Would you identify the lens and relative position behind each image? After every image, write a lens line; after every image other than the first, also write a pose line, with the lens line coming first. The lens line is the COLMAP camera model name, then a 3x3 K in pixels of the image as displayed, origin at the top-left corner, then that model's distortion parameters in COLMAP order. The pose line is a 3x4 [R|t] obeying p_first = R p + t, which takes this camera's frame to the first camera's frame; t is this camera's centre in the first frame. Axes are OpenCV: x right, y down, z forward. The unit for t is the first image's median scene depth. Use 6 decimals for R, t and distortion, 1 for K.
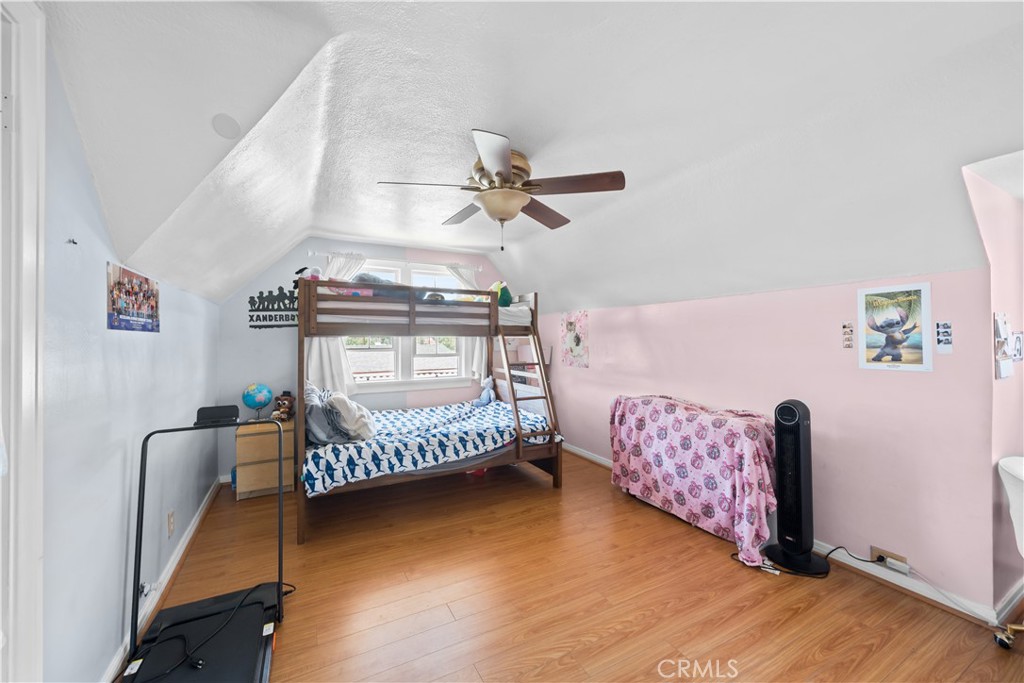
lens RADIAL K [[397.8, 0, 512.0], [0, 397.8, 341.5], [0, 0, 1]] dist [0.000437, 0.000095]
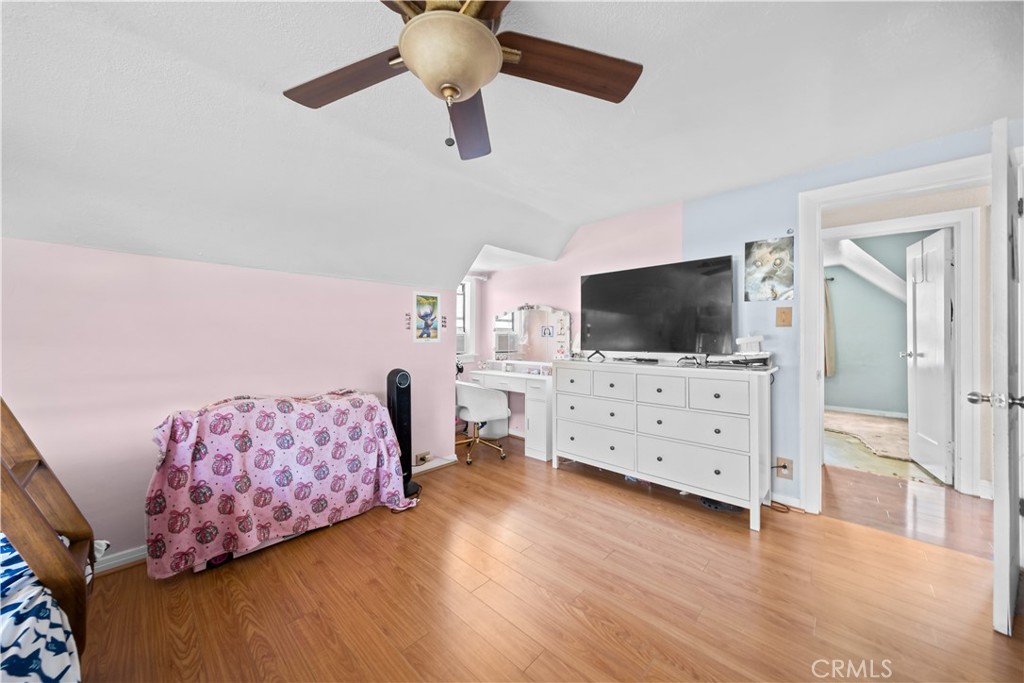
lens RADIAL K [[348.6, 0, 506.1], [0, 348.6, 342.0], [0, 0, 1]] dist [0.000768, 0.000192]
pose [[-0.300060, -0.014253, 0.953814, -0.455016], [0.001837, 0.999878, 0.015520, 0.039634], [-0.953919, 0.006409, -0.299997, 0.946872]]
